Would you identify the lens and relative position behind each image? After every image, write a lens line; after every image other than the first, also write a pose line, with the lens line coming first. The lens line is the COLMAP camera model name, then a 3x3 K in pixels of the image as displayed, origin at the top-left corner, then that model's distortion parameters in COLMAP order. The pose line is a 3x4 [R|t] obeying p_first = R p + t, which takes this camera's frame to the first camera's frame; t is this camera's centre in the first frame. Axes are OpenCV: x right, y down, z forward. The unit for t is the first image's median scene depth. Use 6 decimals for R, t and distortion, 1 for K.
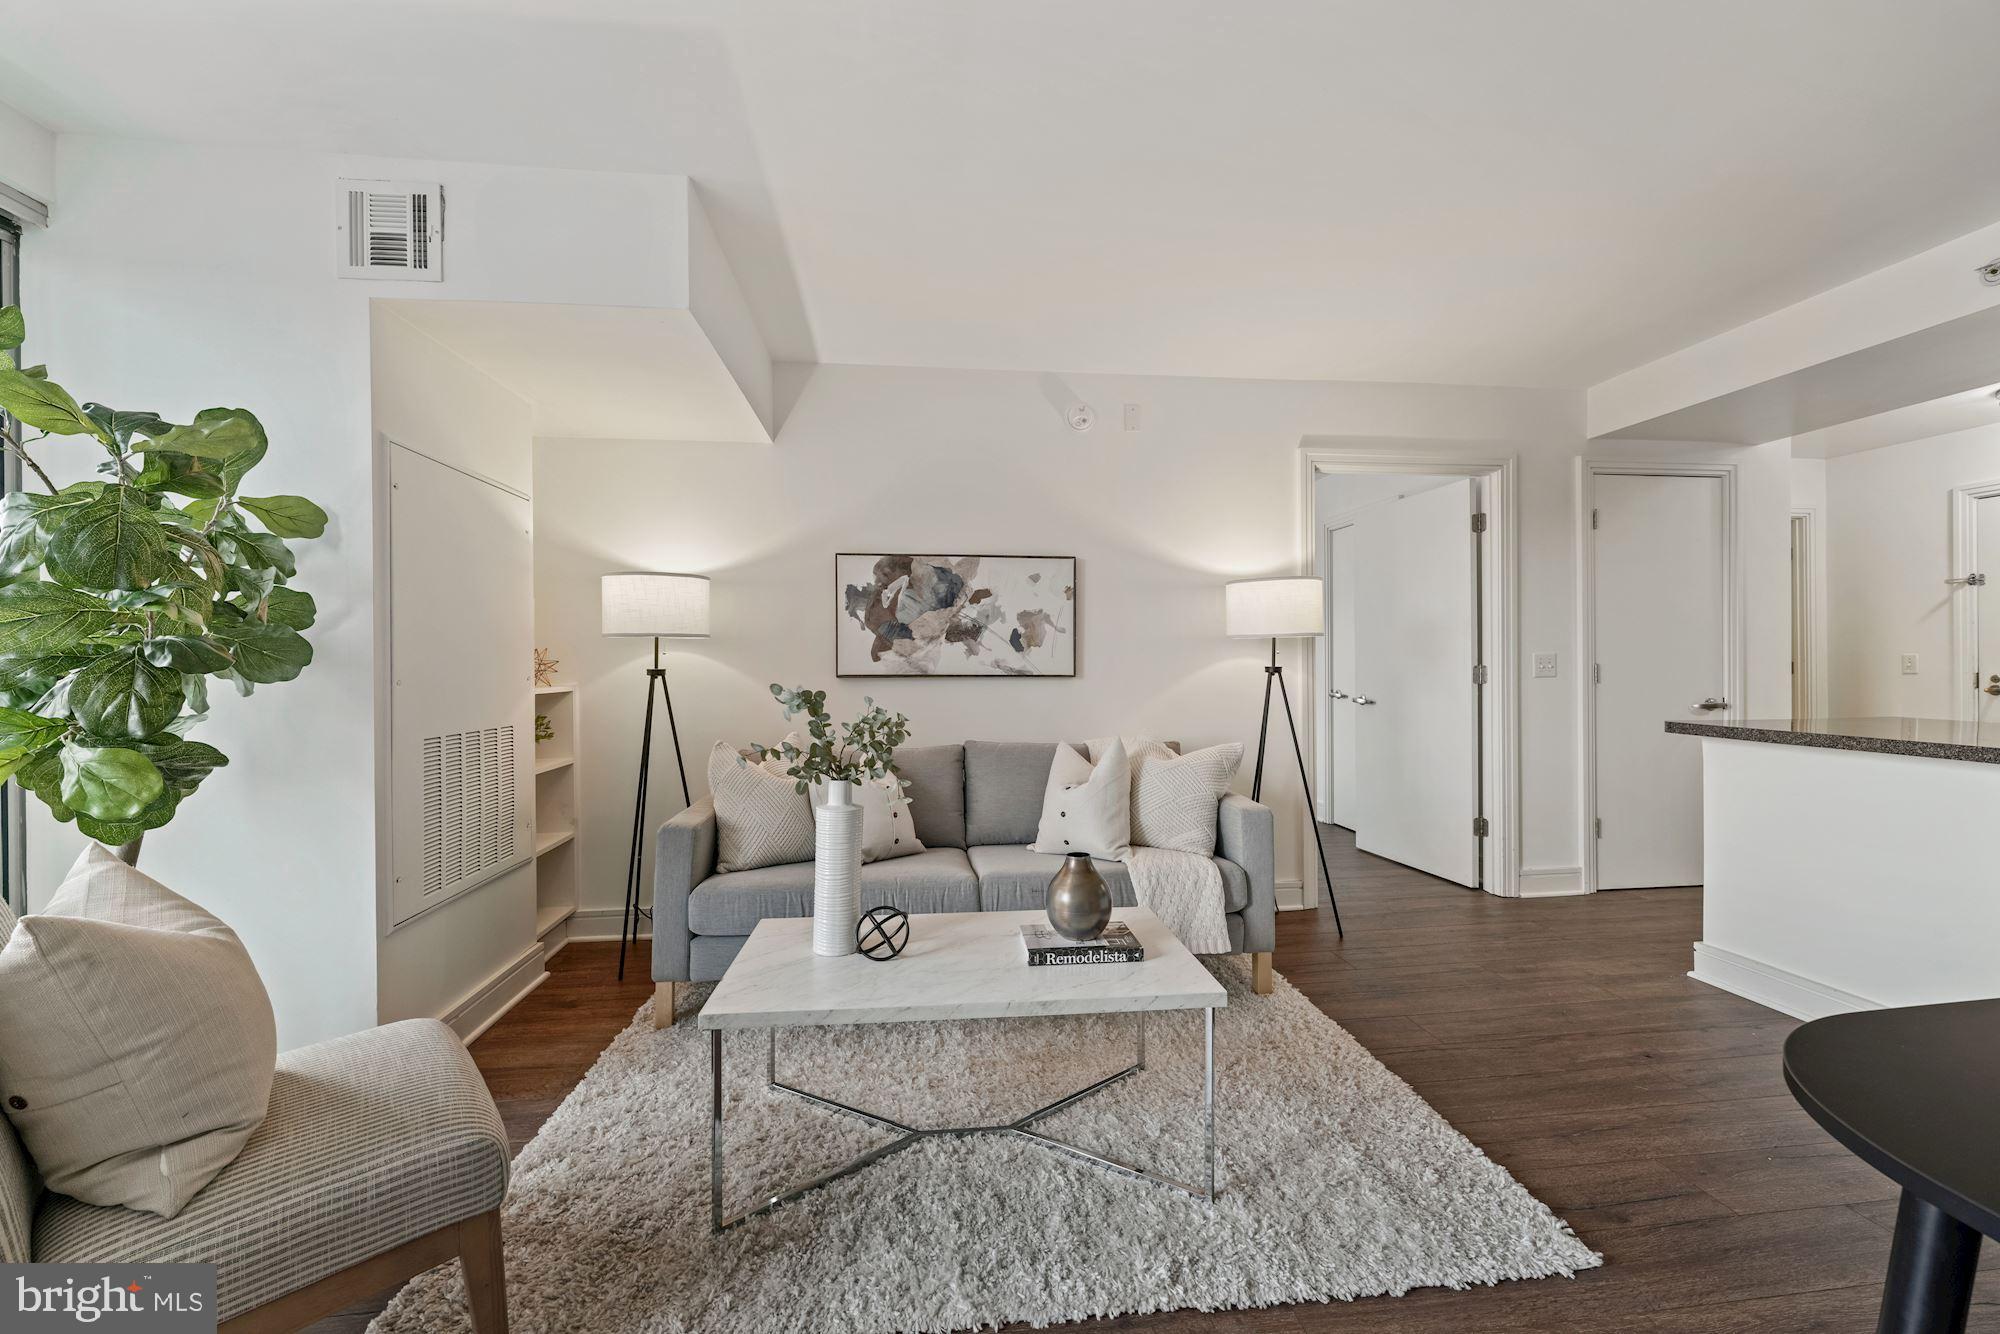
lens RADIAL K [[793.3, 0, 1006.2], [0, 793.3, 662.1], [0, 0, 1]] dist [-0.000329, -0.000092]
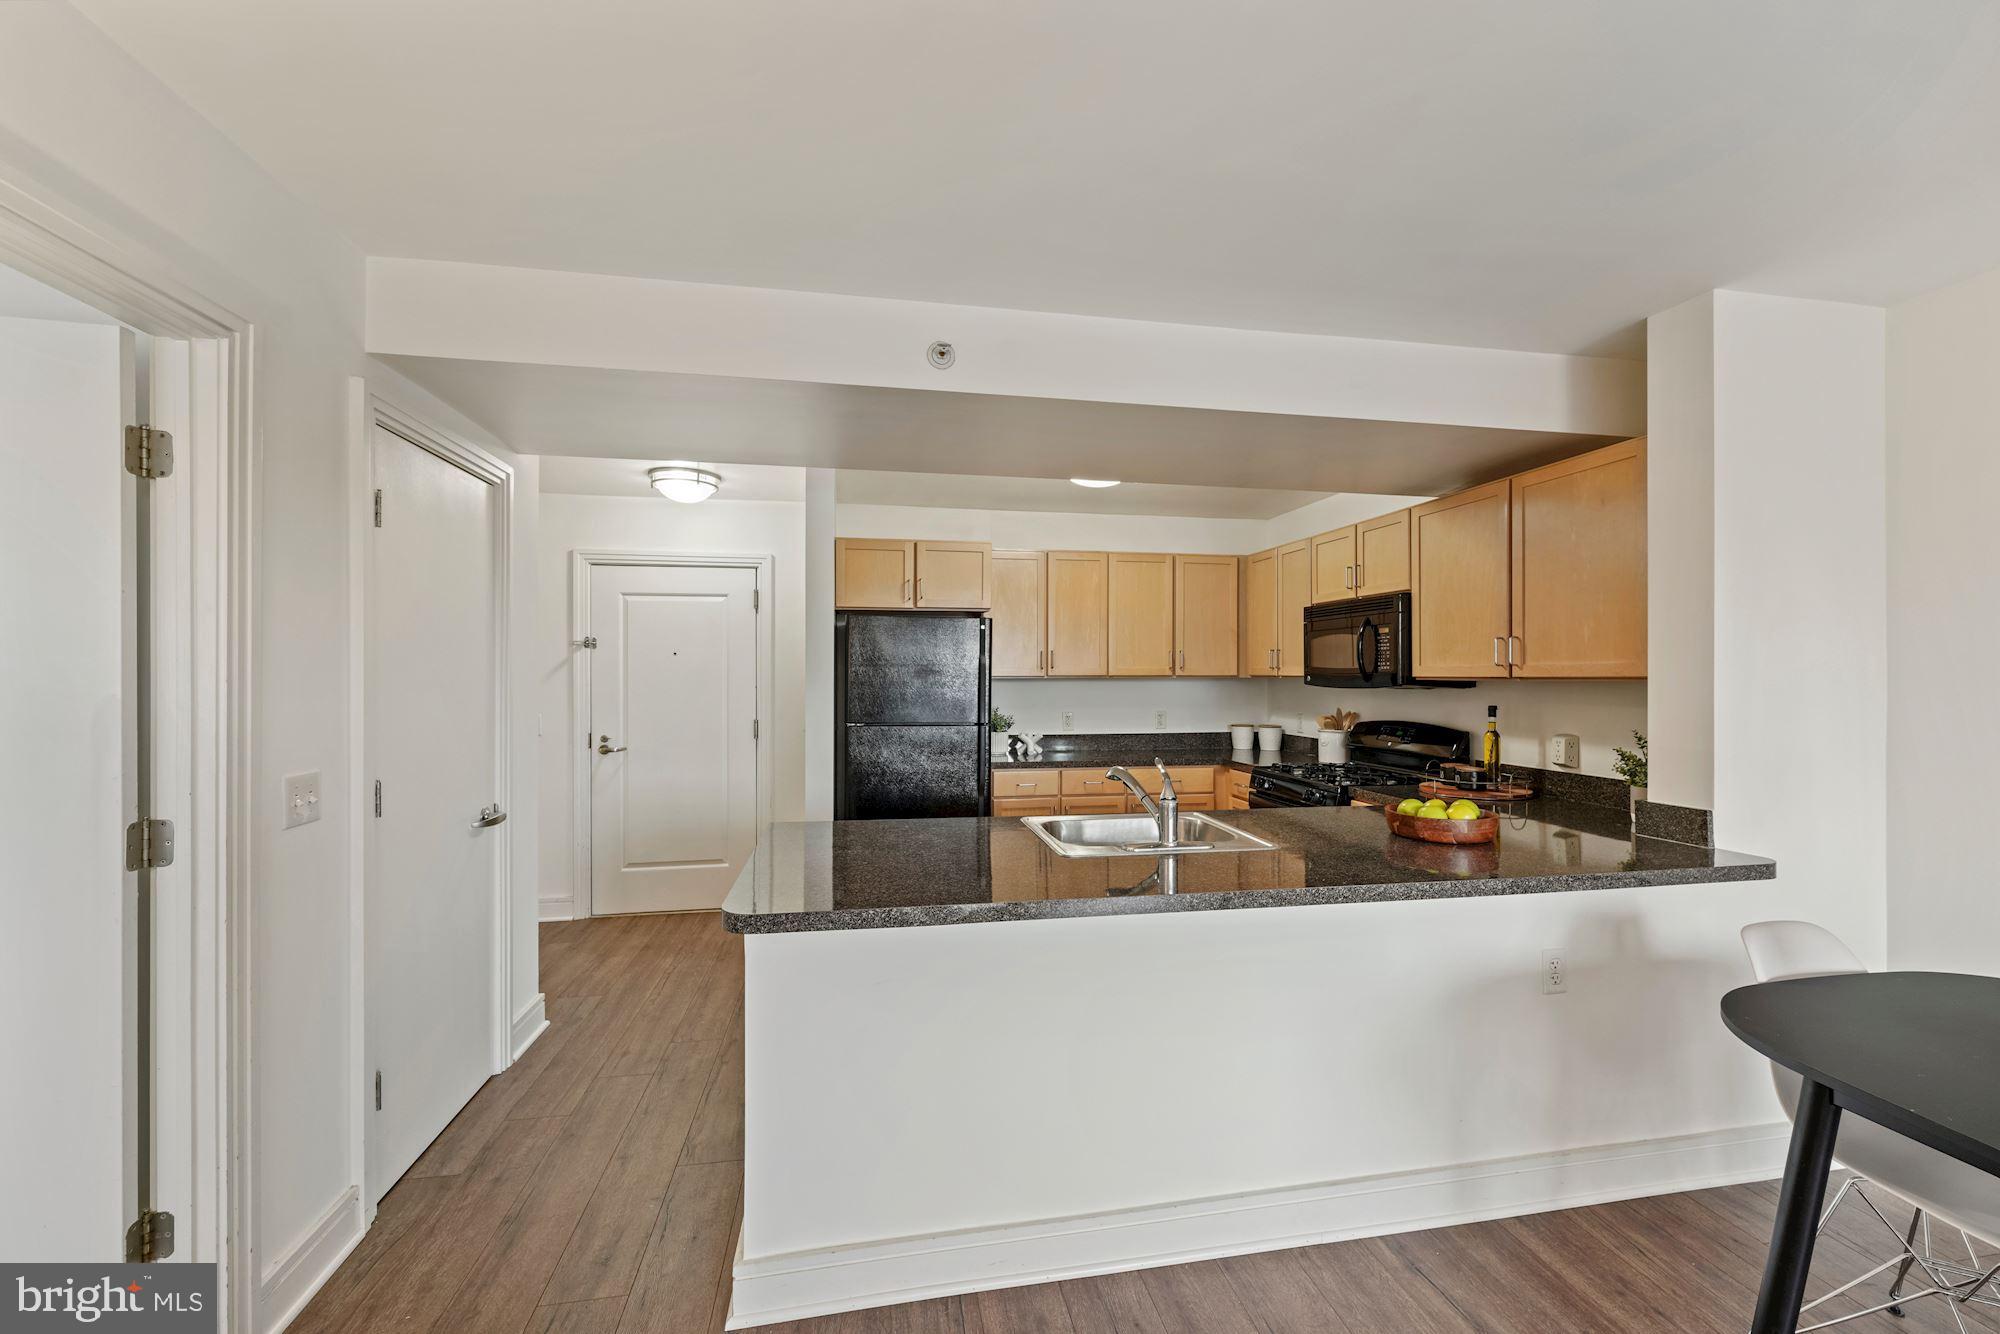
lens RADIAL K [[791.7, 0, 997.8], [0, 791.7, 676.6], [0, 0, 1]] dist [0.000293, 0.000006]
pose [[-0.072603, 0.001798, 0.997359, 0.179523], [0.004525, 0.999989, -0.001473, -0.063269], [-0.997351, 0.004406, -0.072611, 0.613164]]
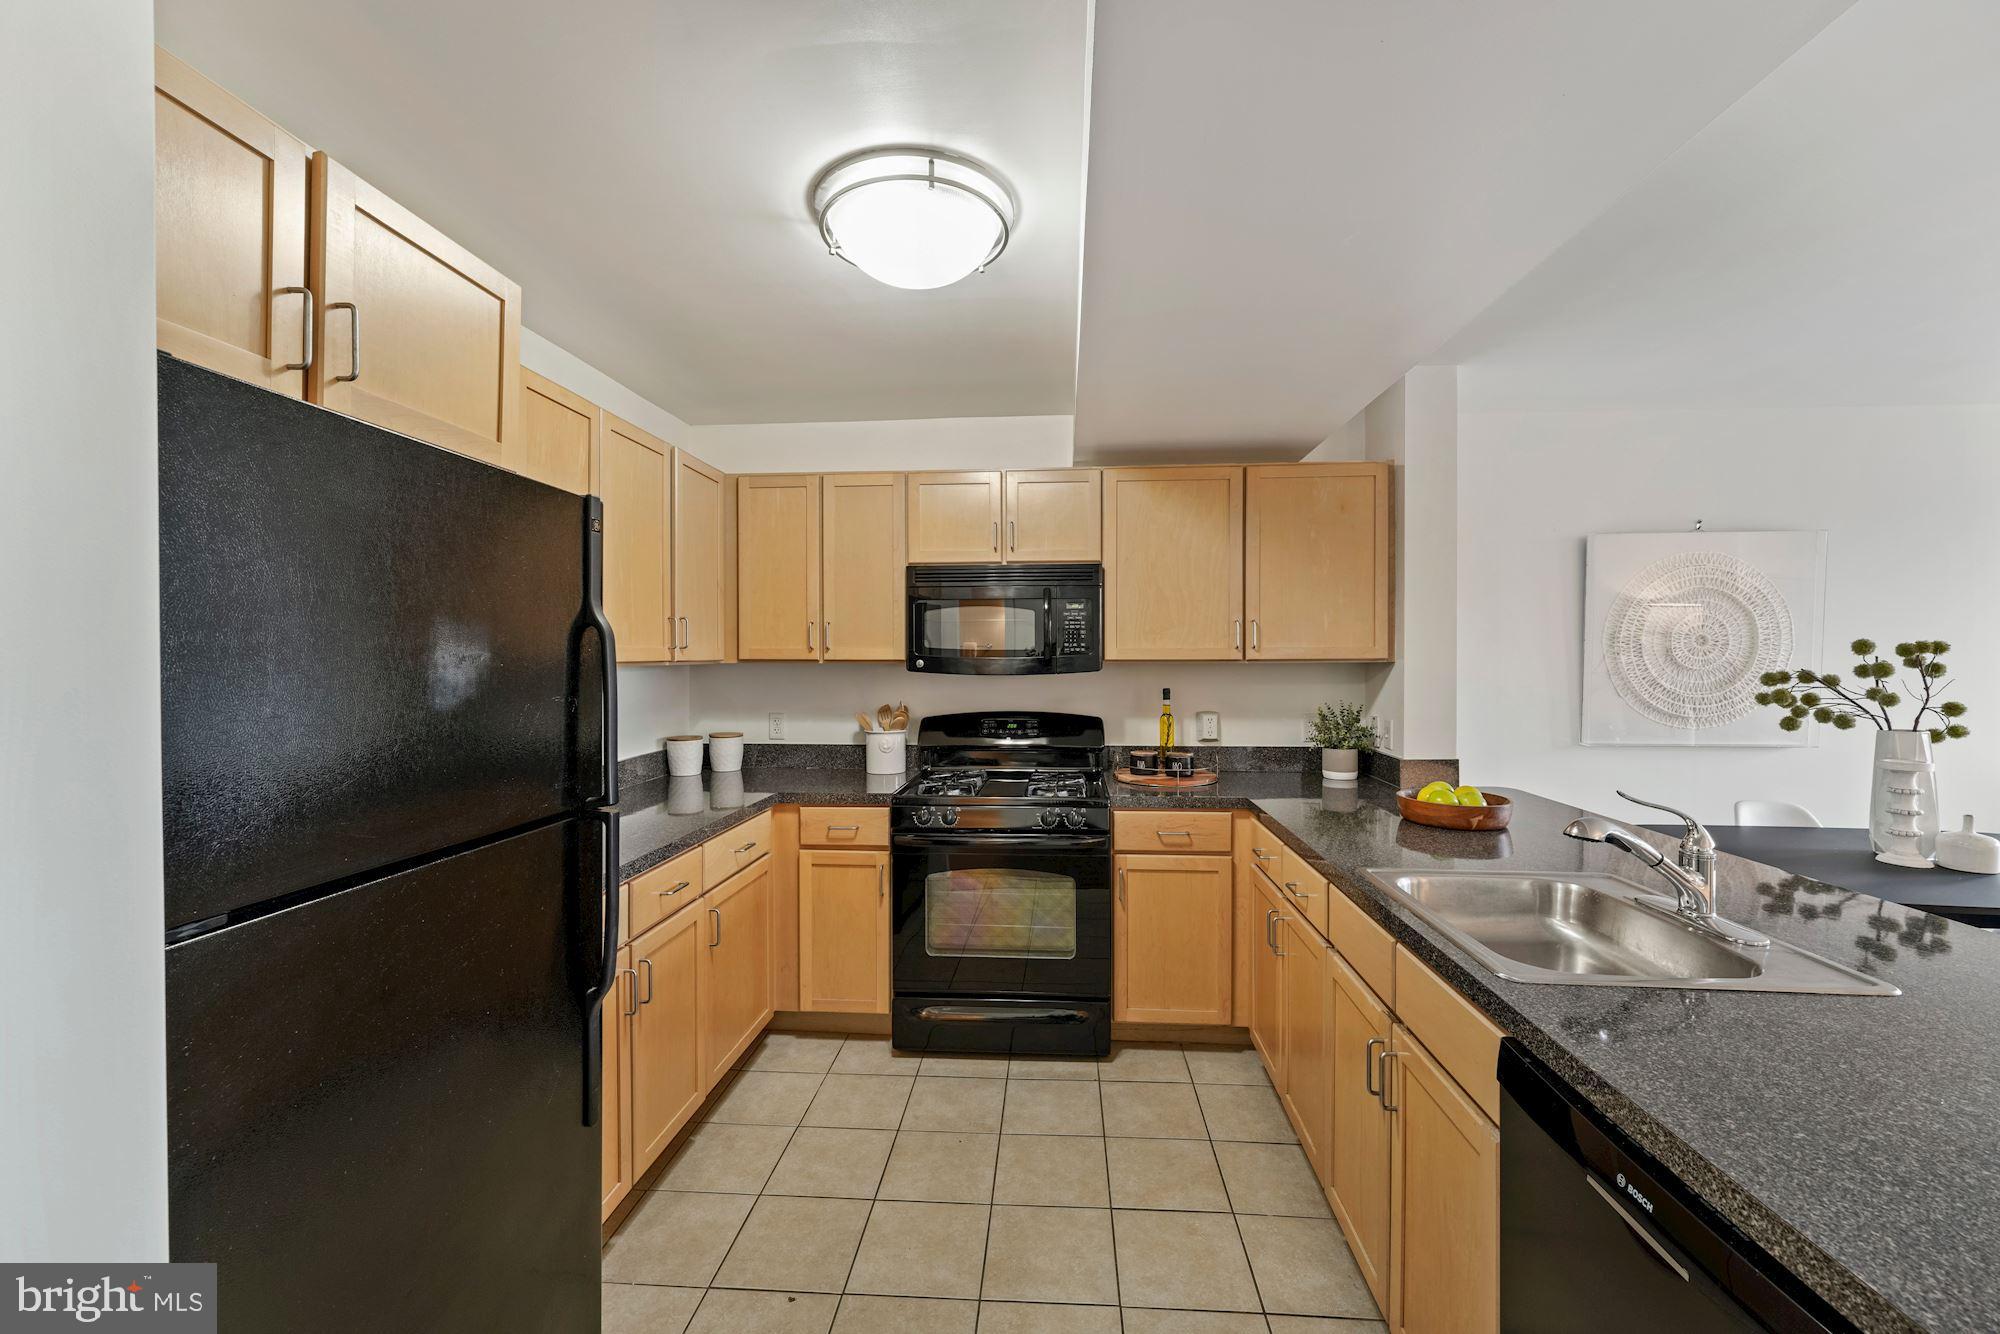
lens RADIAL K [[793.3, 0, 1006.2], [0, 793.3, 662.1], [0, 0, 1]] dist [-0.000329, -0.000092]
pose [[-0.983803, 0.003989, 0.179209, 0.674394], [0.006288, 0.999905, 0.012264, -0.067606], [-0.179143, 0.013192, -0.983735, 0.774829]]
